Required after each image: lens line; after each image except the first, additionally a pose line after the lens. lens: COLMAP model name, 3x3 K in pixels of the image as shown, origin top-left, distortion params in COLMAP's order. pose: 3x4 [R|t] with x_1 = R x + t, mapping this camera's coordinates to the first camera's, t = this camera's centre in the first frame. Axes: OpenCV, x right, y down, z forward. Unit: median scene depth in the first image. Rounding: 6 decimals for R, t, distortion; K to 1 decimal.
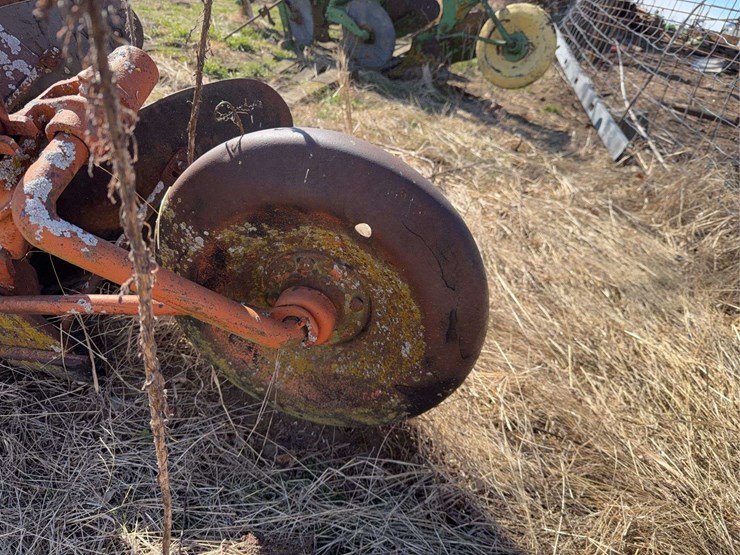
lens RADIAL K [[523.2, 0, 370.0], [0, 523.2, 277.5], [0, 0, 1]] dist [0.060559, -0.092853]
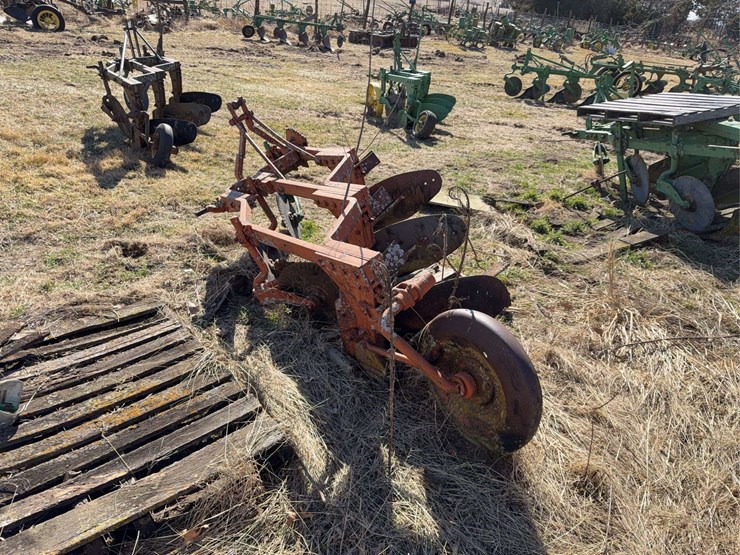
lens RADIAL K [[519.5, 0, 369.0], [0, 519.5, 272.6], [0, 0, 1]] dist [0.072560, -0.117560]
pose [[0.765275, 0.162278, -0.622913, 0.225160], [-0.279299, 0.955573, -0.094189, -0.016460], [0.579954, 0.246060, 0.776600, -0.293318]]
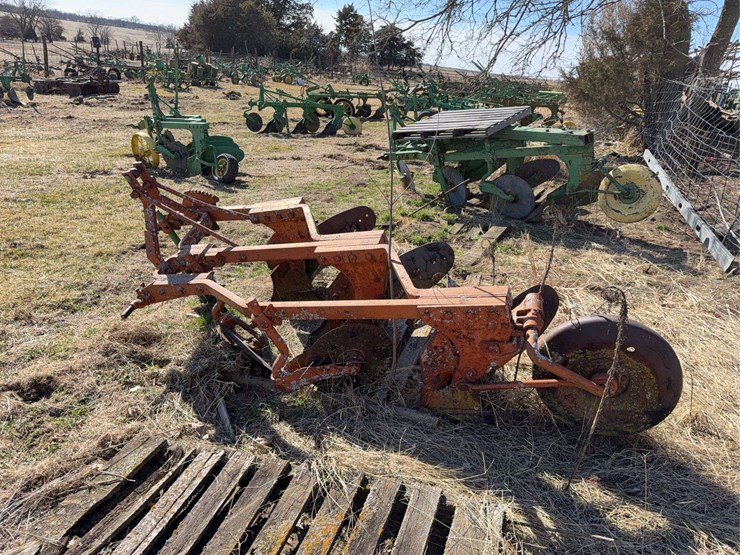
lens RADIAL K [[515.5, 0, 369.0], [0, 515.5, 280.1], [0, 0, 1]] dist [0.073557, -0.107167]
pose [[0.978497, -0.103777, -0.178254, -0.177660], [0.068539, 0.978694, -0.193548, -0.002220], [0.194542, 0.177169, 0.964761, -0.423705]]
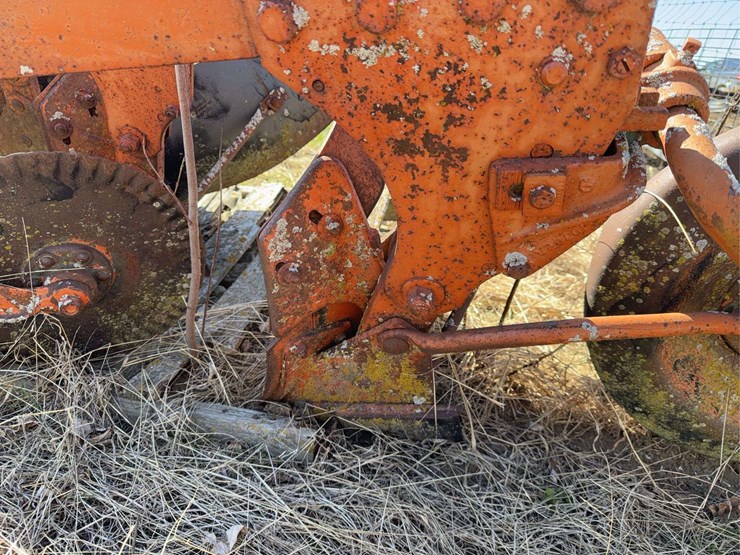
lens RADIAL K [[523.2, 0, 370.0], [0, 523.2, 277.5], [0, 0, 1]] dist [0.060559, -0.092853]
pose [[0.996095, -0.074116, 0.047980, -0.210979], [0.079369, 0.989731, -0.118884, 0.009840], [-0.038676, 0.122228, 0.991748, 0.041218]]
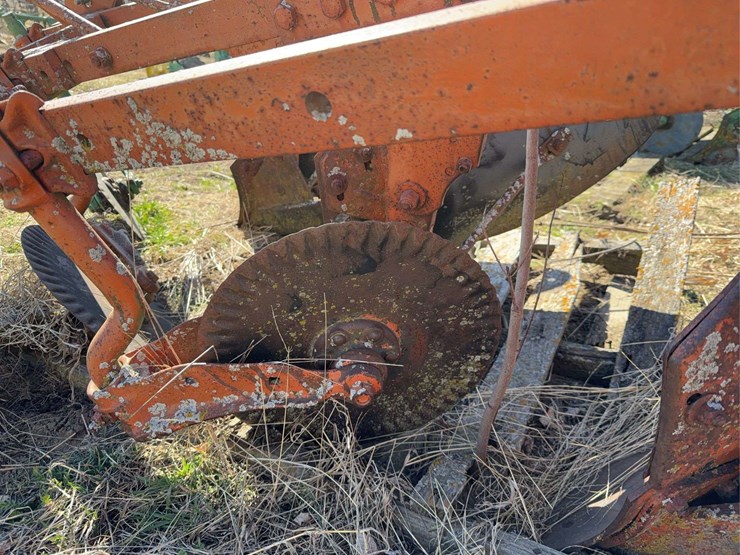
lens RADIAL K [[519.5, 0, 369.0], [0, 519.5, 272.6], [0, 0, 1]] dist [0.072560, -0.117560]
pose [[0.959647, -0.032353, -0.279340, -0.276832], [-0.023624, 0.980573, -0.194727, -0.024885], [0.280213, 0.193469, 0.940240, 0.087032]]
